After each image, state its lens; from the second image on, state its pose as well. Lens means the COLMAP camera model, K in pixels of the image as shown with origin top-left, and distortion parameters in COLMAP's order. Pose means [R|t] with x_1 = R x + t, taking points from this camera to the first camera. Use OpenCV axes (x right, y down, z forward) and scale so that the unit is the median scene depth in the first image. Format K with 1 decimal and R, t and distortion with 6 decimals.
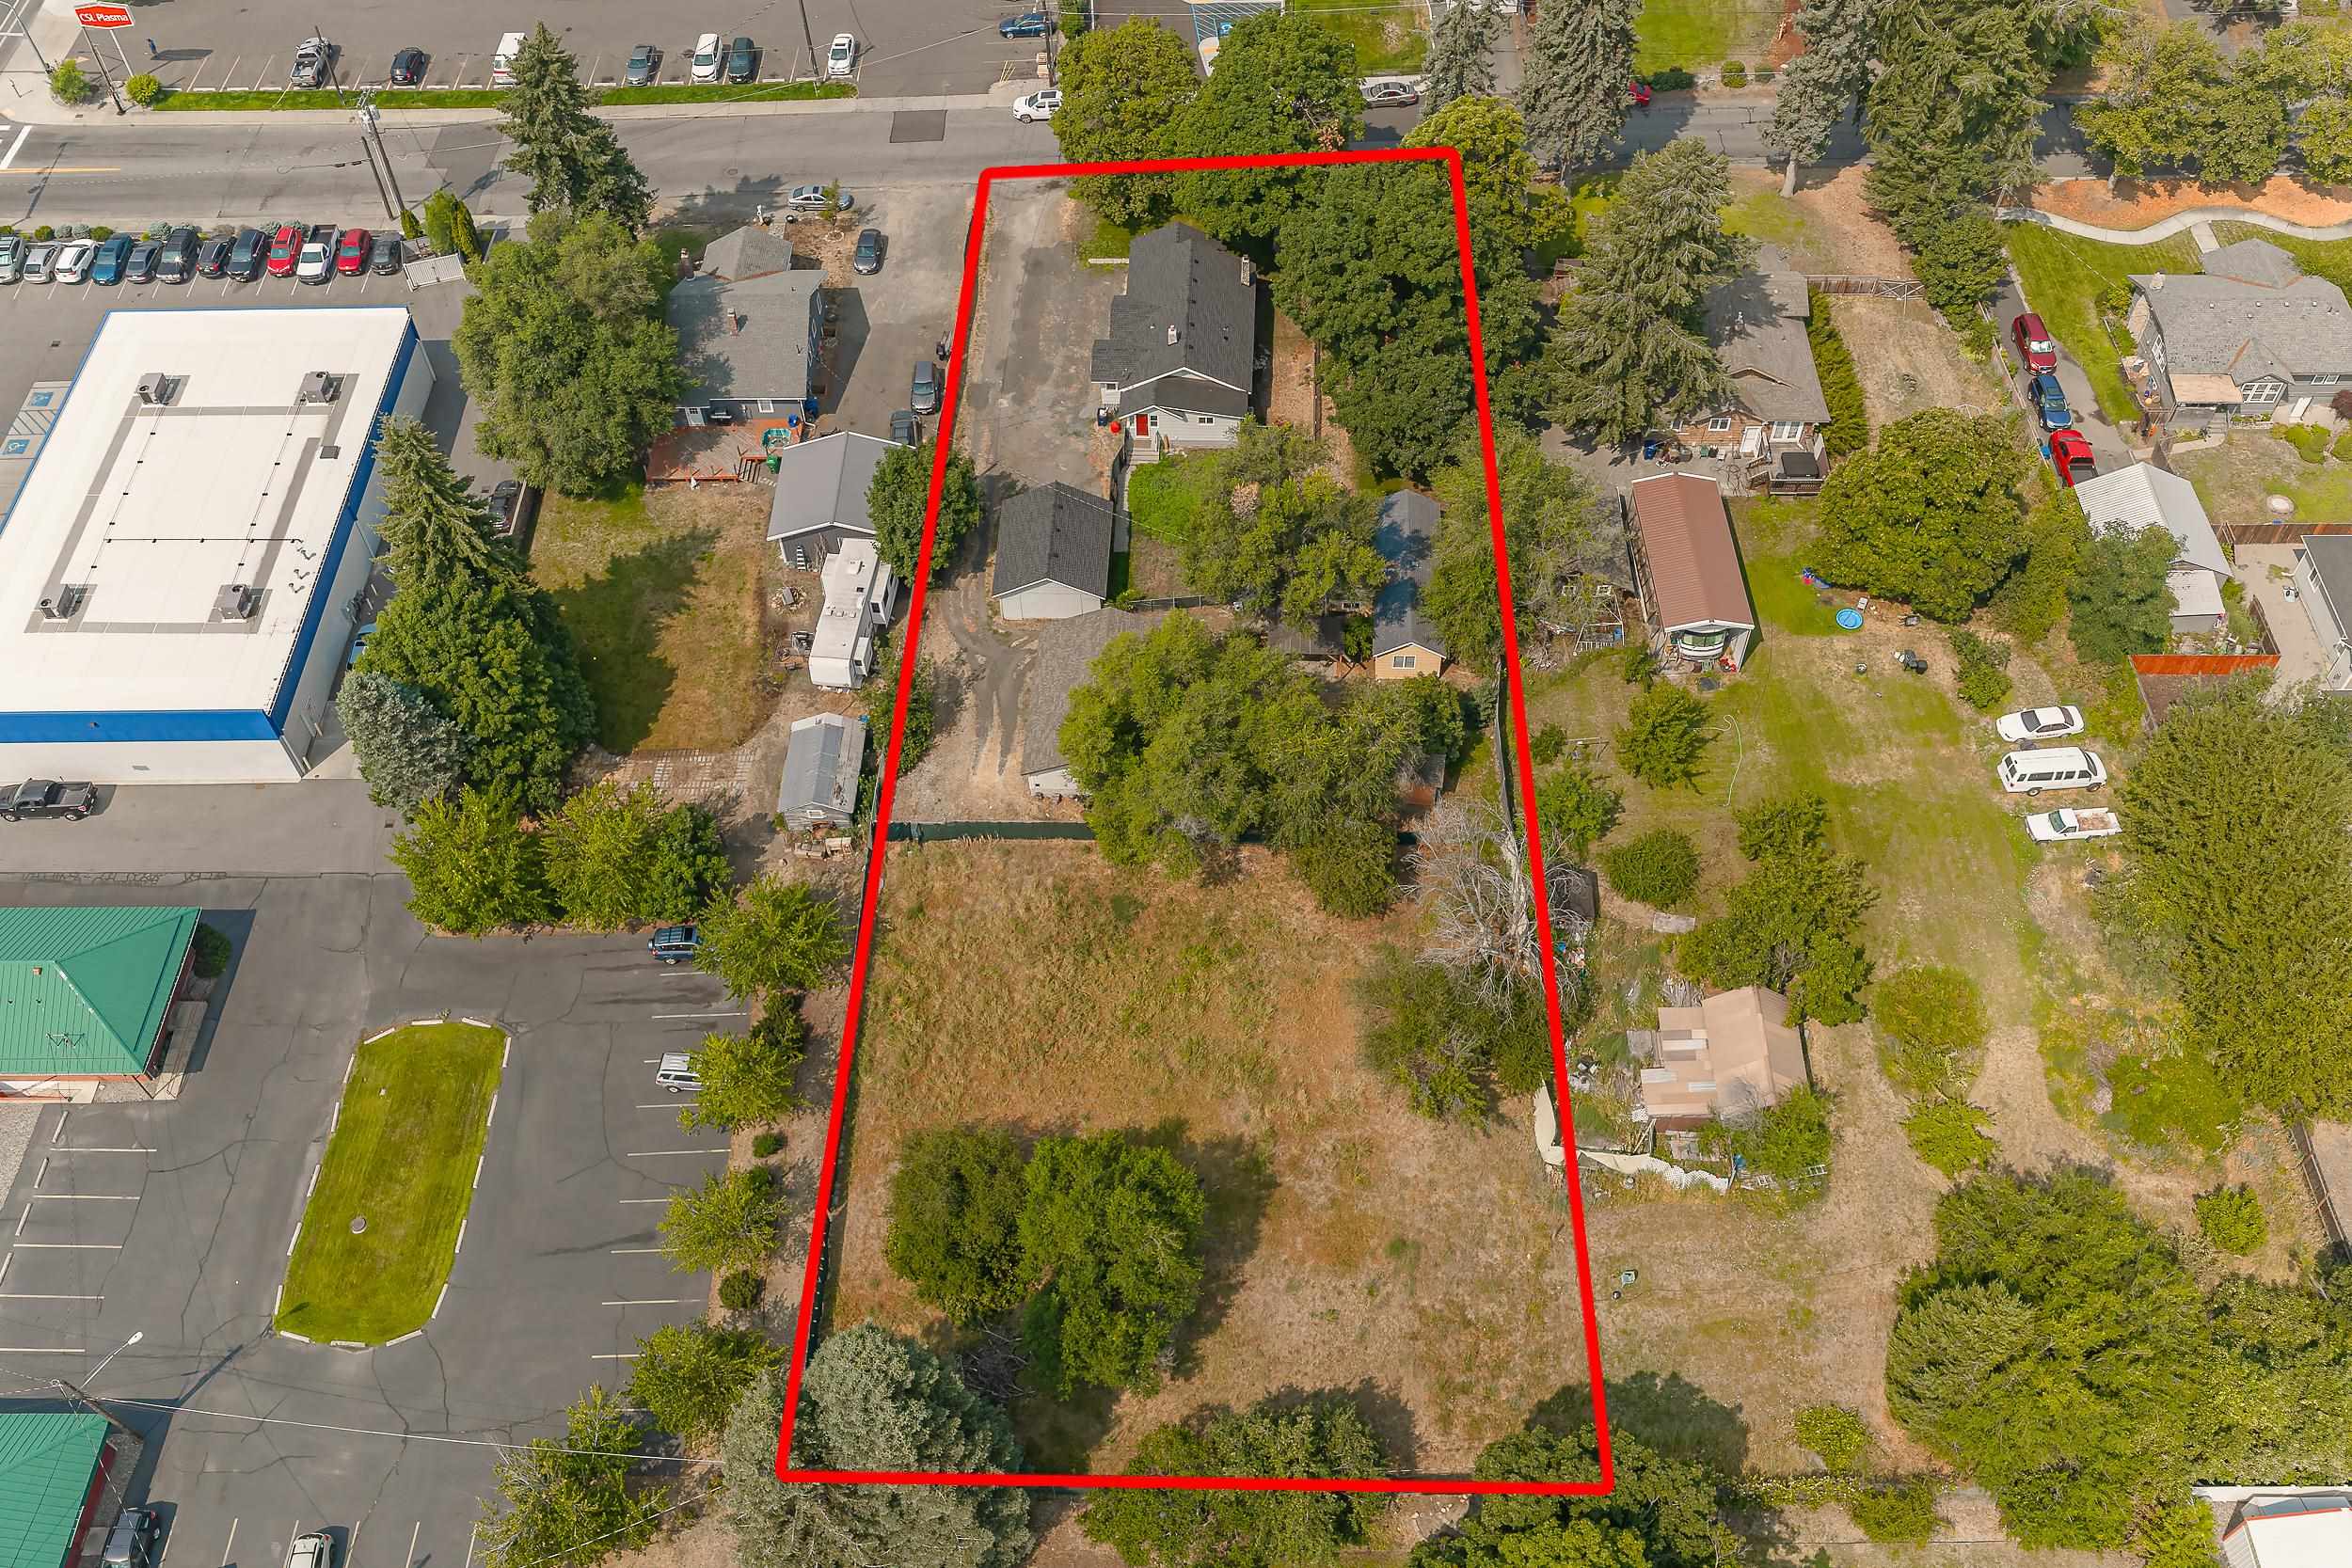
lens RADIAL K [[2026.3, 0, 1176.0], [0, 2026.3, 784.0], [0, 0, 1]] dist [-0.015613, 0.002203]
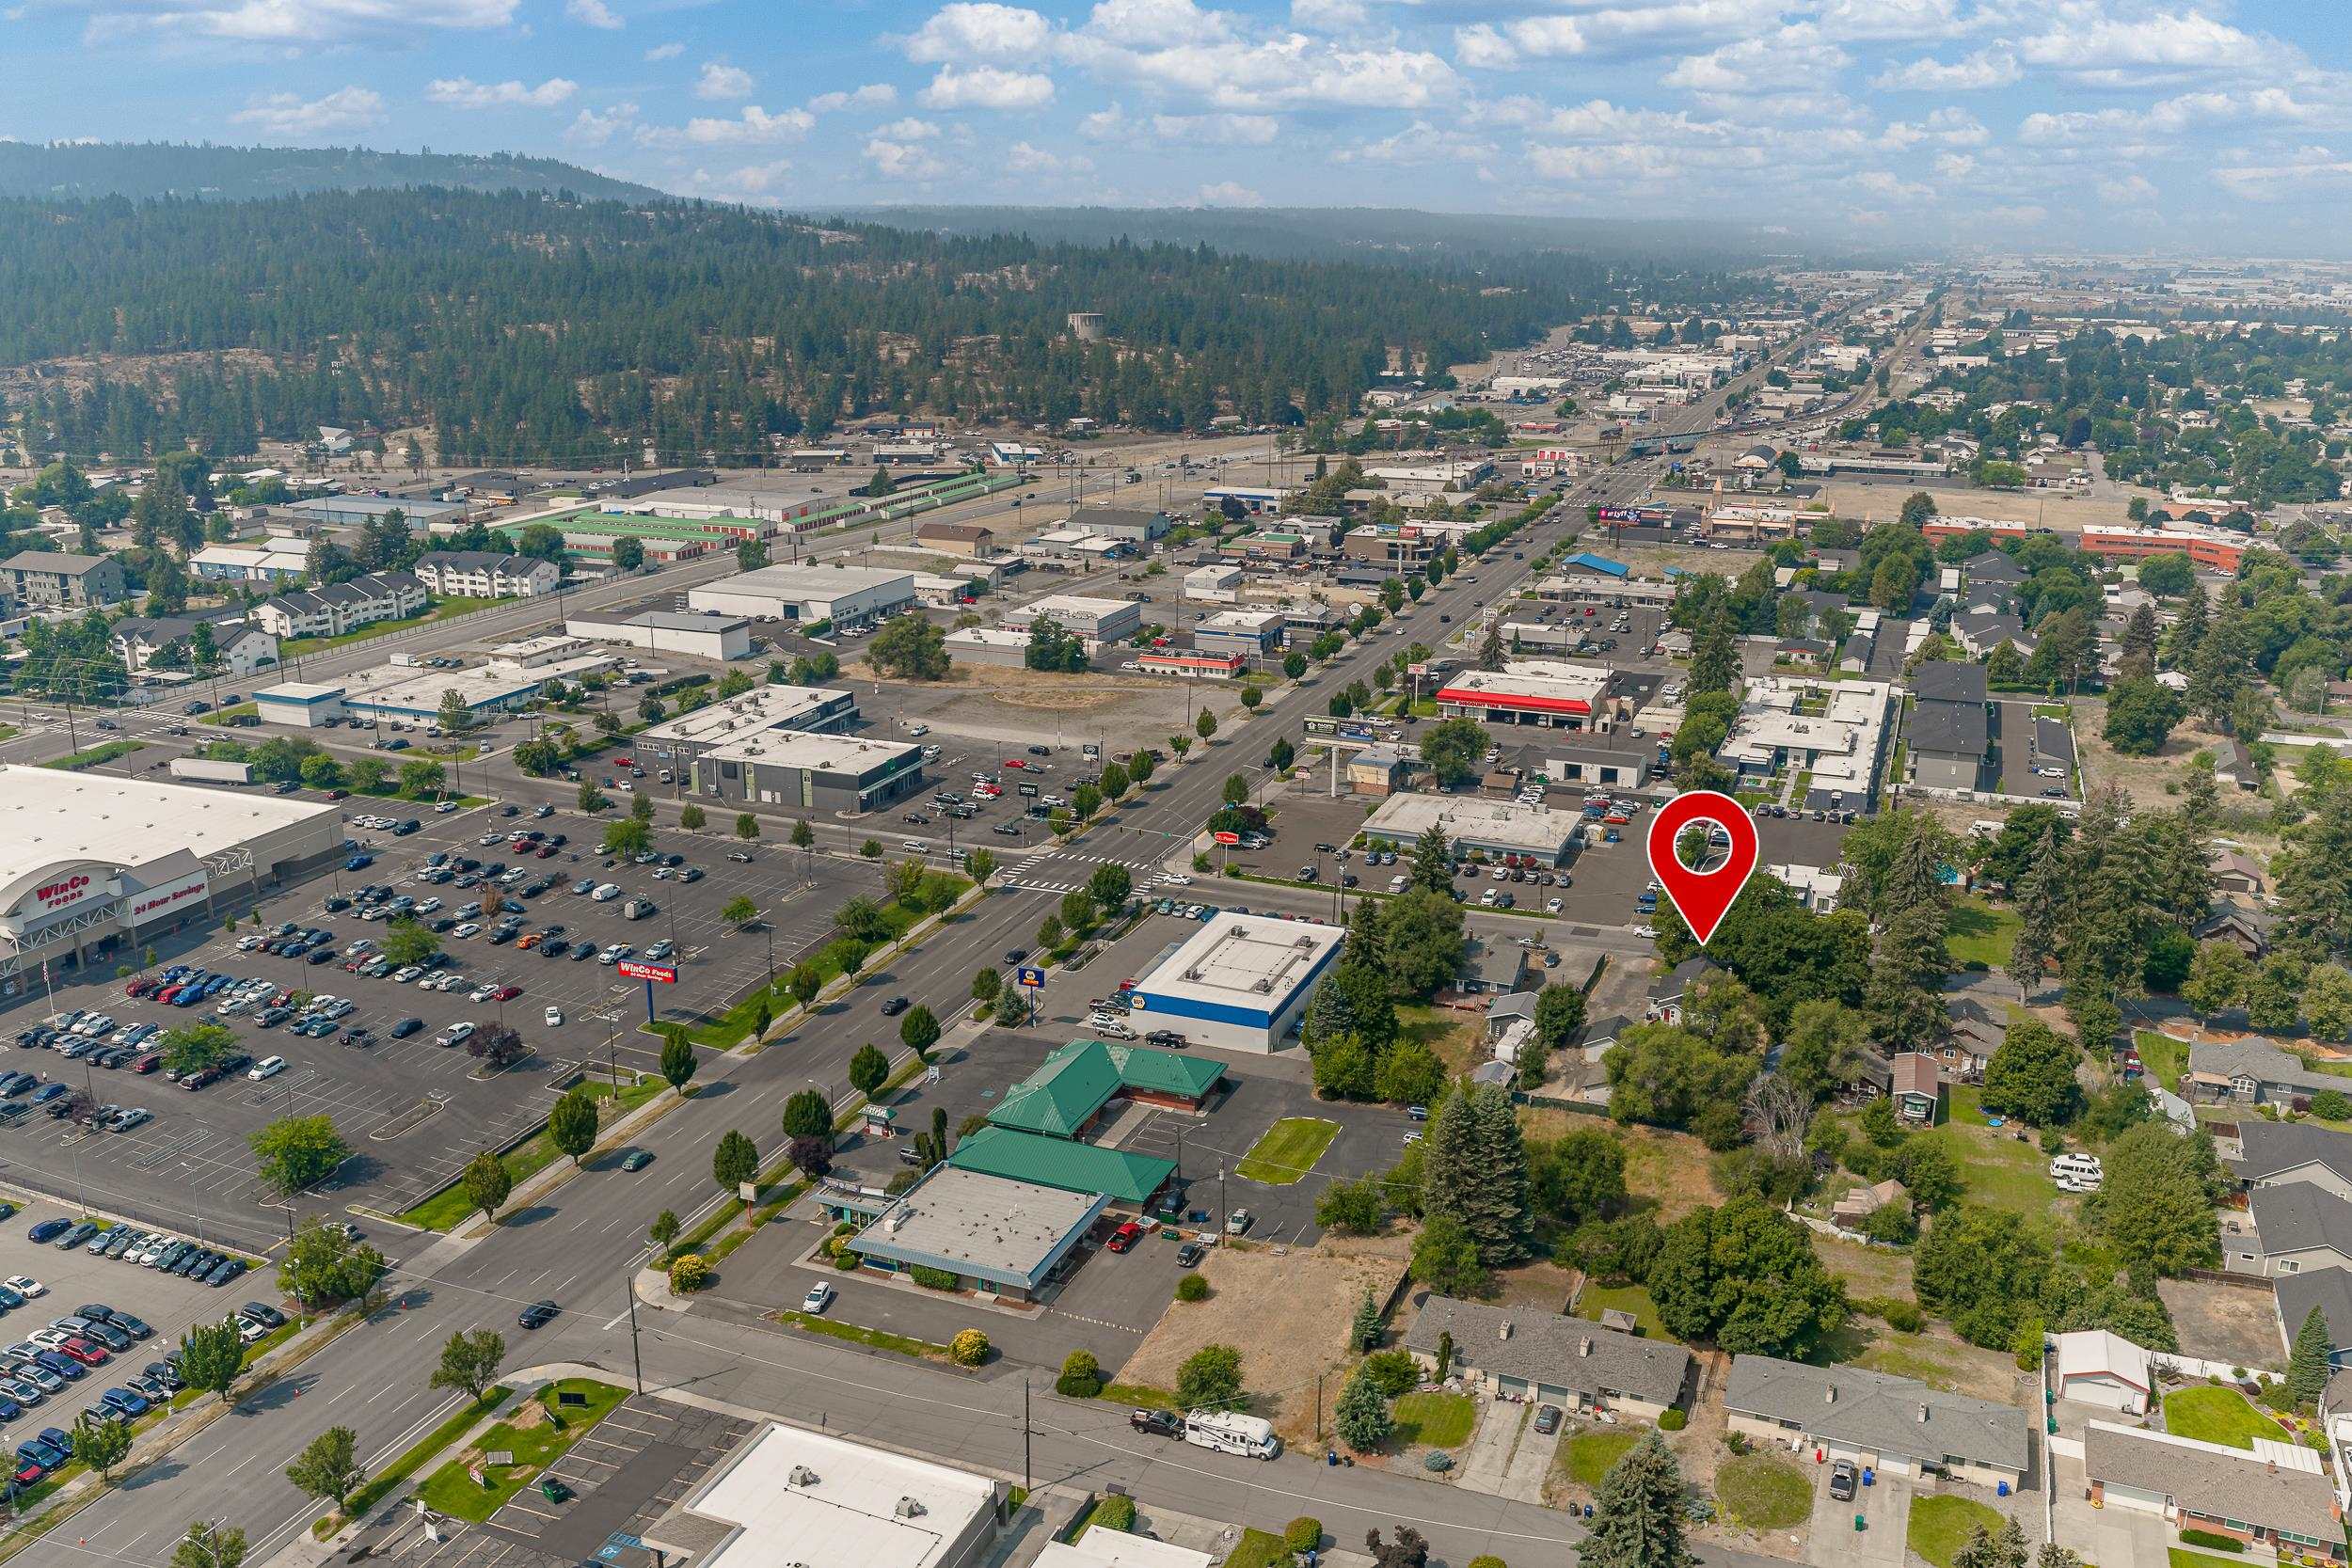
lens RADIAL K [[1943.4, 0, 1176.0], [0, 1943.4, 784.0], [0, 0, 1]] dist [-0.015076, 0.002367]
pose [[0.928462, 0.123478, -0.350302, 0.201902], [-0.307348, 0.784972, -0.537919, 0.947385], [0.208556, 0.607102, 0.766767, -0.879701]]
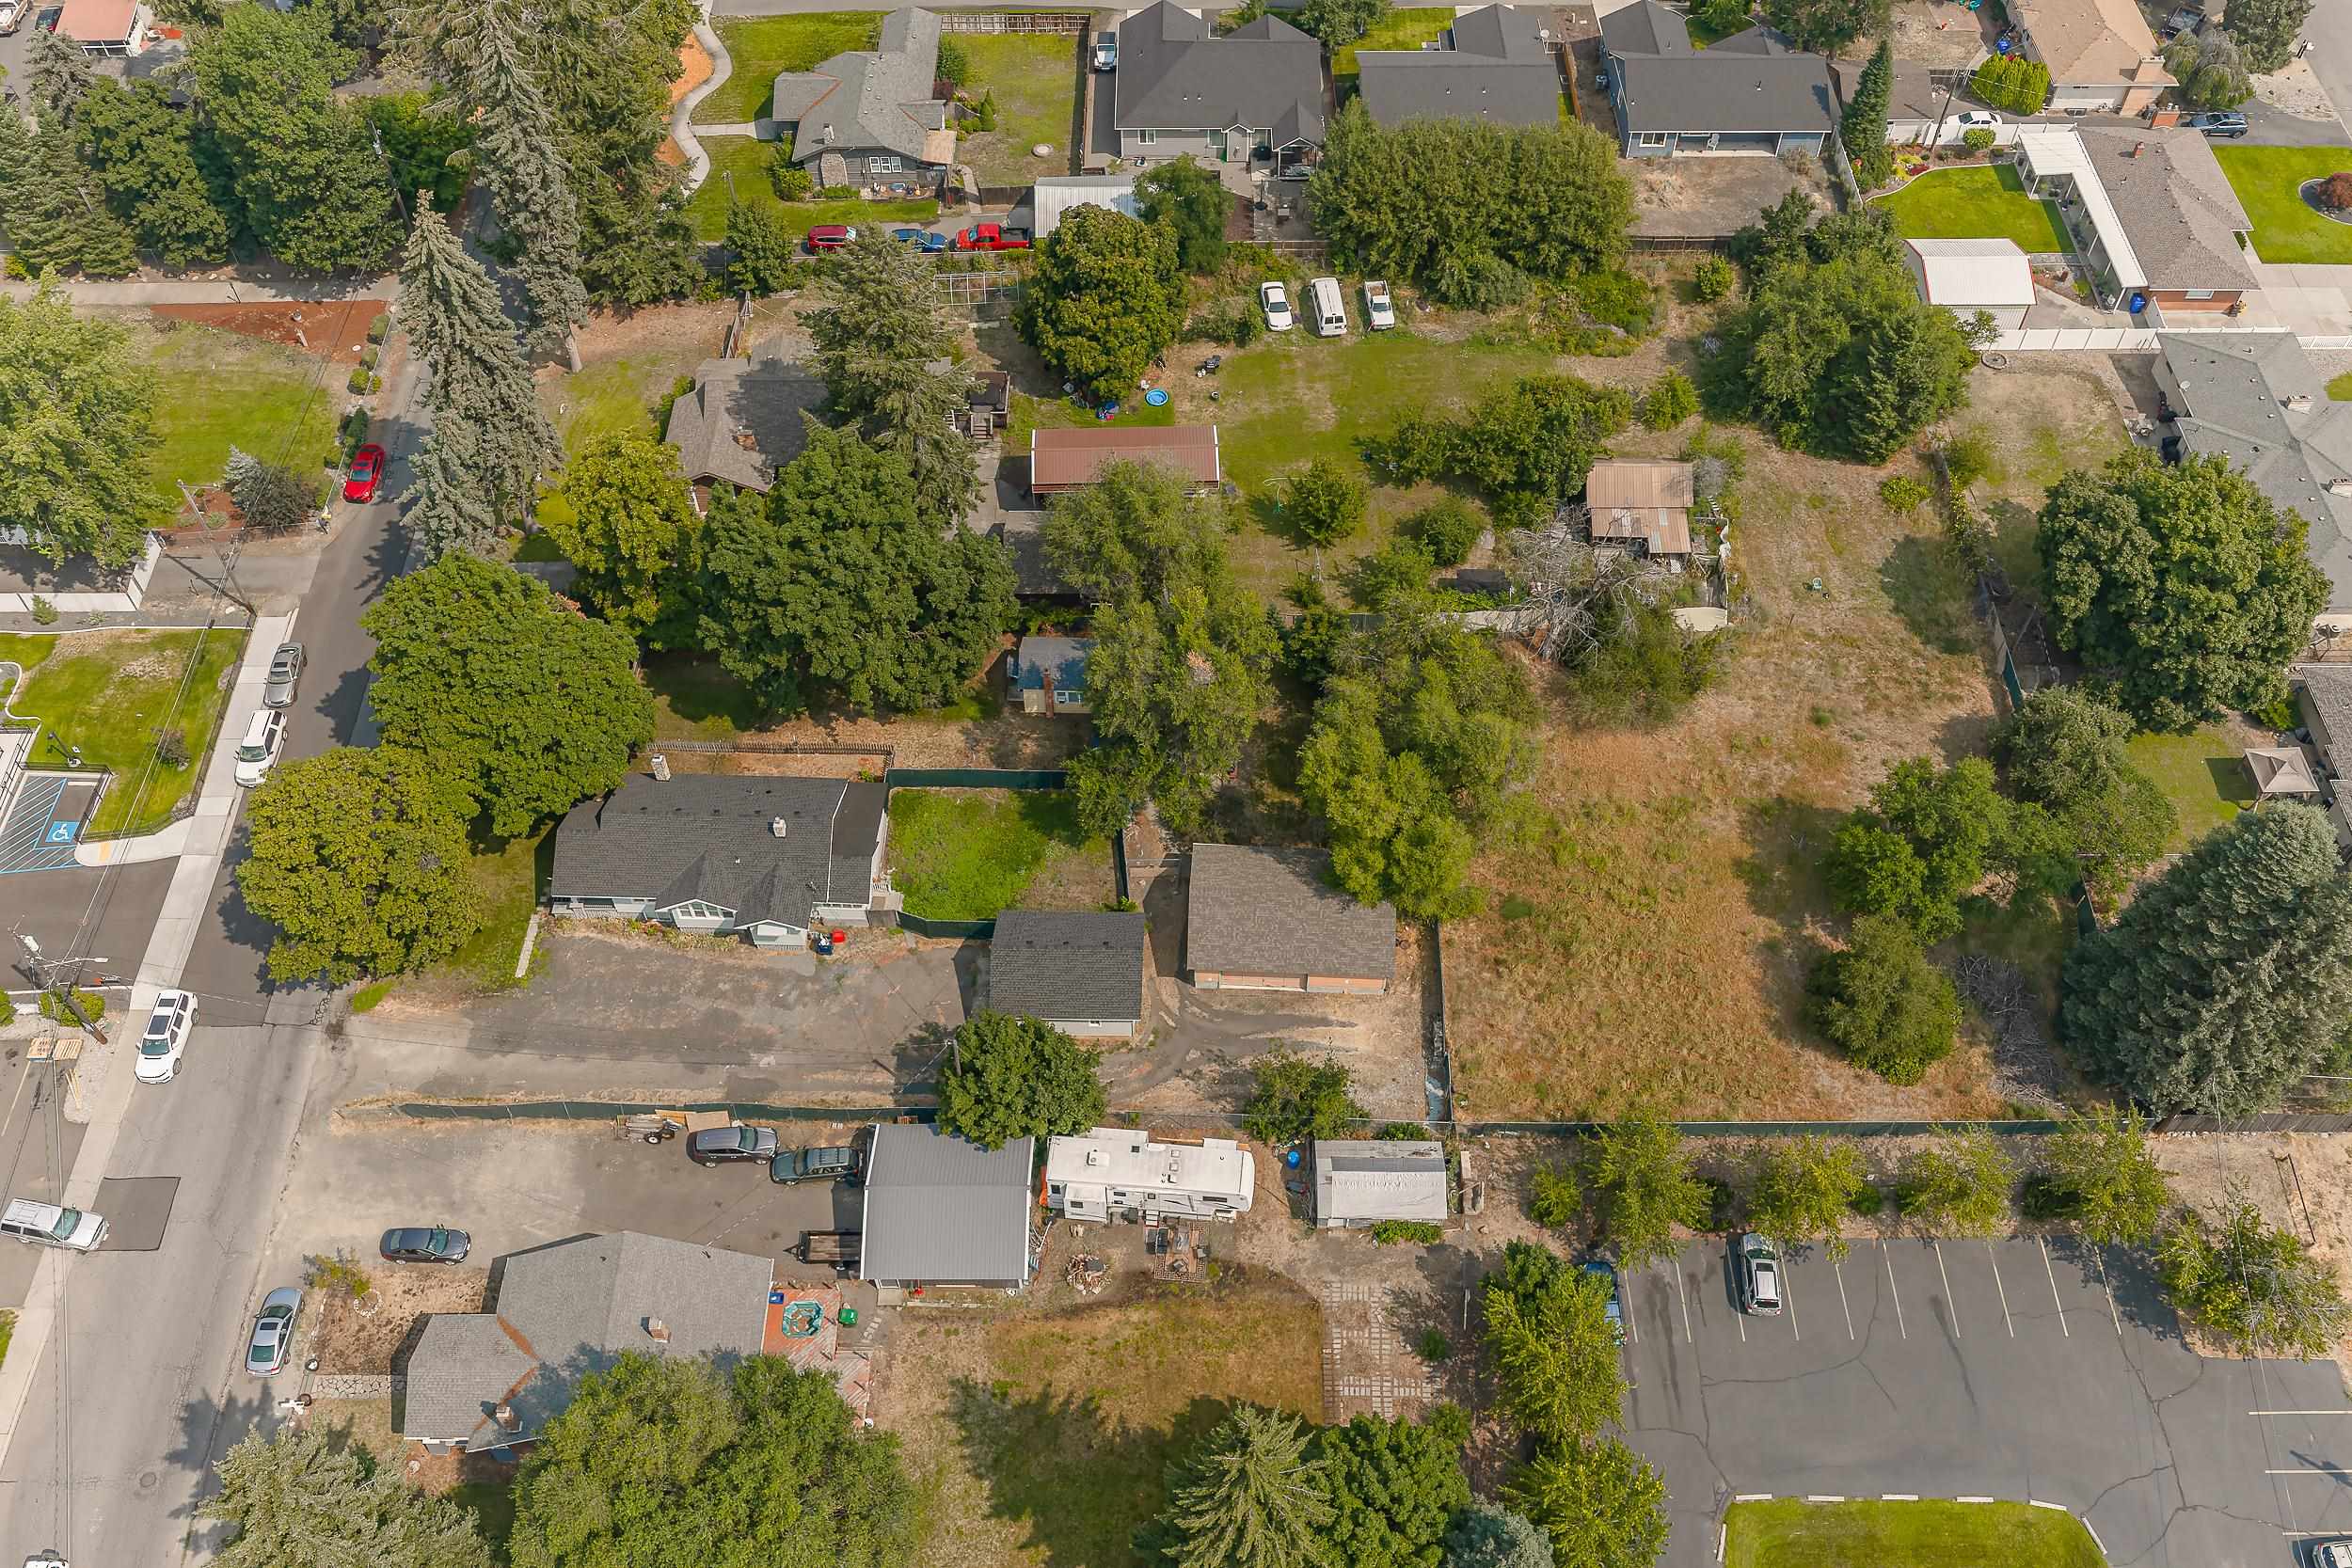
lens RADIAL K [[1943.4, 0, 1176.0], [0, 1943.4, 784.0], [0, 0, 1]] dist [-0.015076, 0.002367]
pose [[-0.005109, -0.786894, 0.617067, -0.528400], [0.797976, 0.368688, 0.476764, -0.518430], [-0.602668, 0.494841, 0.626039, 0.397181]]
